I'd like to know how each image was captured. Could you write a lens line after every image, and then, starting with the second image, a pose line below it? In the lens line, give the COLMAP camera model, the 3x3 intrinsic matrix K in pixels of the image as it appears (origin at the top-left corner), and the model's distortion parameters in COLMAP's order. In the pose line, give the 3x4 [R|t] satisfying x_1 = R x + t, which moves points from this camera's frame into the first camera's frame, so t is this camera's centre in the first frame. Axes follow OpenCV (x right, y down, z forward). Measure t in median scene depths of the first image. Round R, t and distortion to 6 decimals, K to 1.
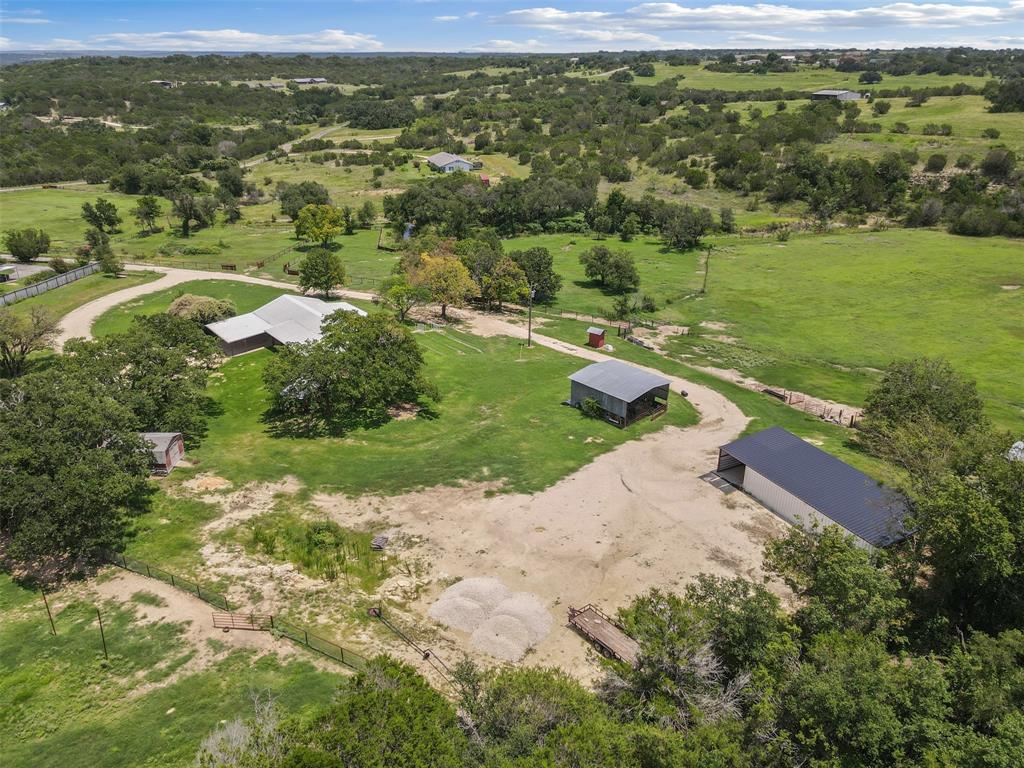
lens RADIAL K [[732.4, 0, 511.2], [0, 732.4, 379.9], [0, 0, 1]] dist [0.026899, -0.010882]
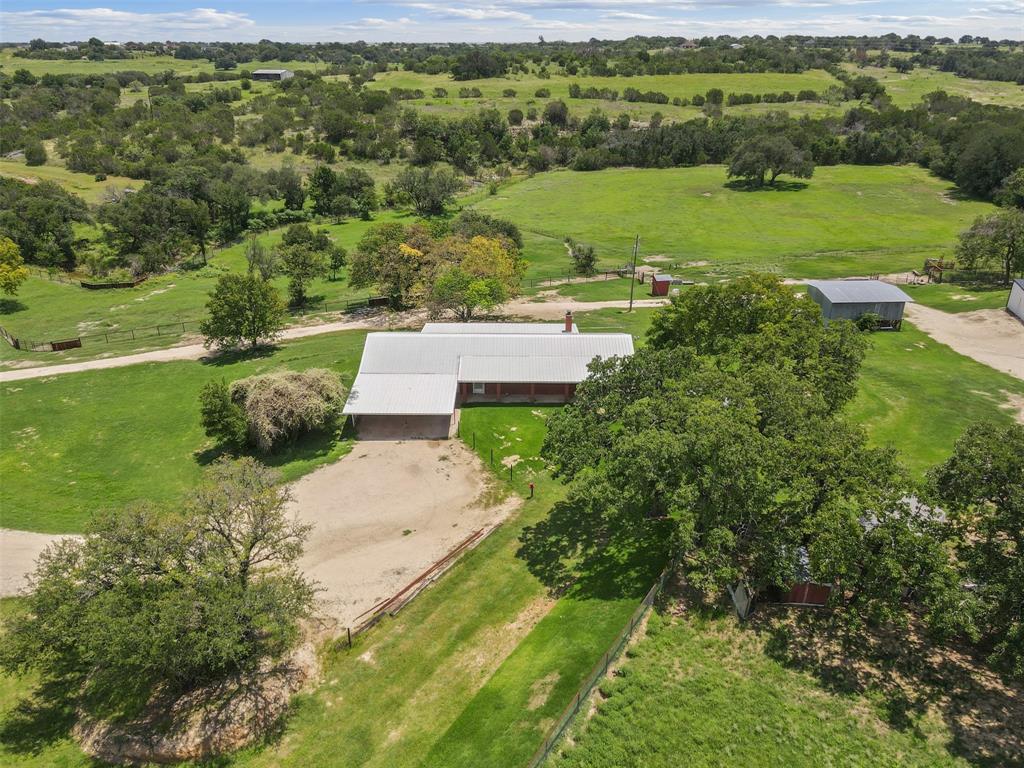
lens RADIAL K [[732.4, 0, 509.7], [0, 732.4, 388.7], [0, 0, 1]] dist [0.026899, -0.010882]
pose [[0.630402, -0.319476, 0.707480, -0.384055], [0.311207, 0.938951, 0.146699, -0.070567], [-0.711157, 0.127693, 0.691340, 0.281771]]
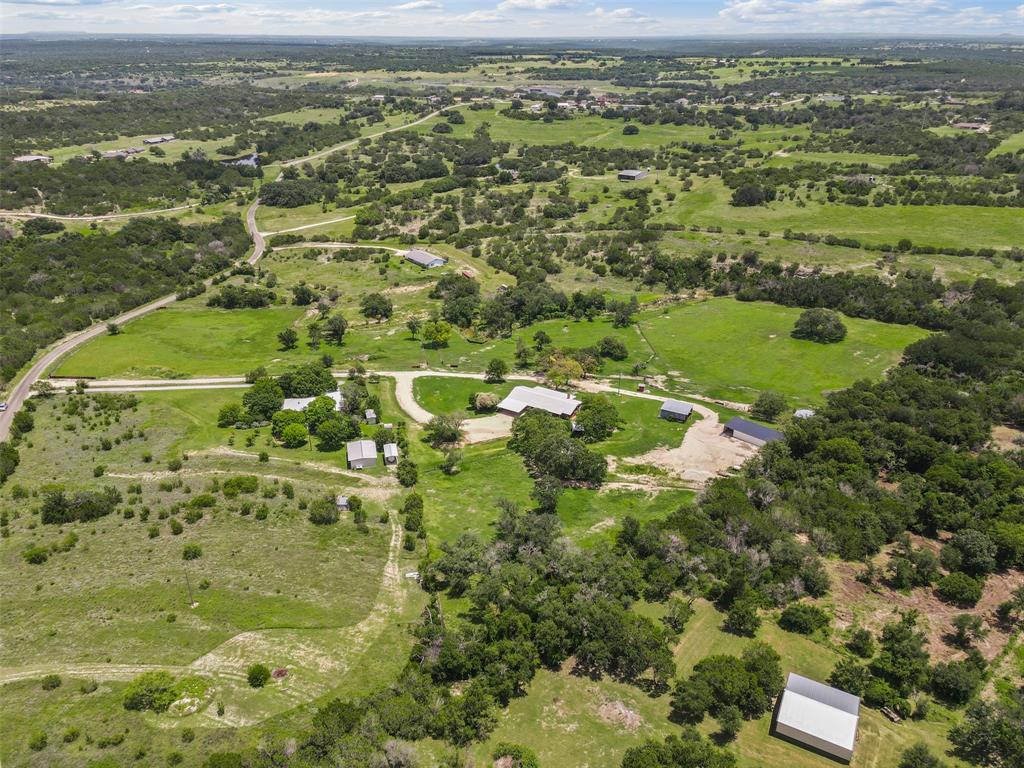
lens RADIAL K [[732.4, 0, 513.3], [0, 732.4, 384.8], [0, 0, 1]] dist [0.026899, -0.010882]
pose [[0.944519, -0.136418, 0.298788, -0.563031], [0.127529, 0.990617, 0.049145, -0.133236], [-0.302688, -0.008314, 0.953053, -0.667899]]
